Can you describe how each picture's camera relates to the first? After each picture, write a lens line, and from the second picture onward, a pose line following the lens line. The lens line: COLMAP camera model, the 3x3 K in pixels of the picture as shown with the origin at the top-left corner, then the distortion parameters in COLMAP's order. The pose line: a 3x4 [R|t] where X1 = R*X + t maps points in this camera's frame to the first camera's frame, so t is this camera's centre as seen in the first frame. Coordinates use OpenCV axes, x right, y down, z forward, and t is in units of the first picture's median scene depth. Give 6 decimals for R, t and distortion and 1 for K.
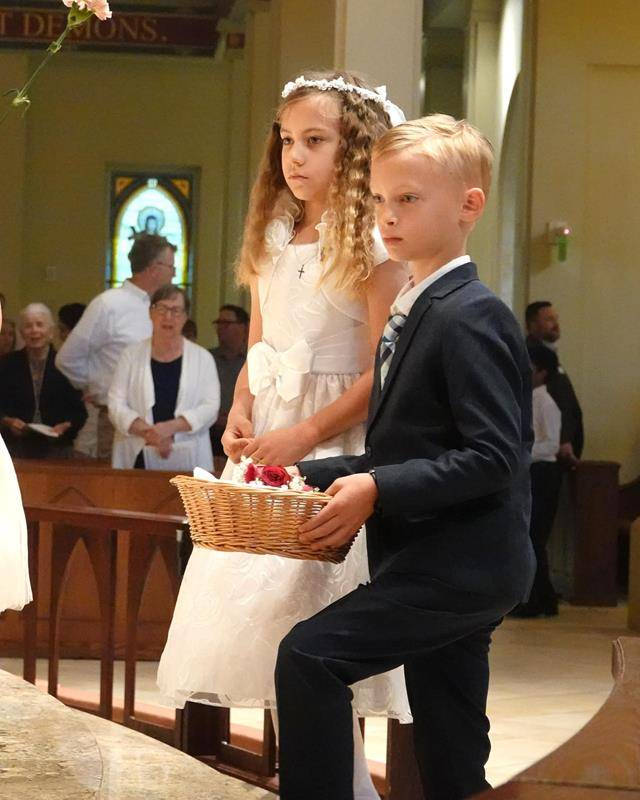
lens RADIAL K [[323.4, 0, 320.0], [0, 323.4, 400.0], [0, 0, 1]] dist [-0.001223, 0.000161]
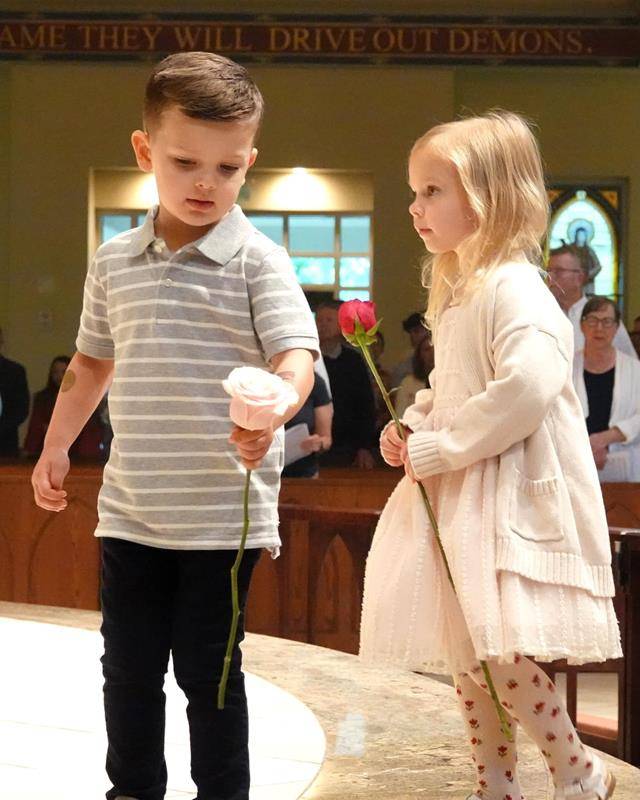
lens RADIAL K [[321.9, 0, 320.0], [0, 321.9, 400.0], [0, 0, 1]] dist [0.000138, 0.000015]
pose [[0.999658, -0.024839, -0.008129, -1.335157], [0.024840, 0.999691, 0.000045, -0.056301], [0.008125, -0.000246, 0.999967, -0.004750]]
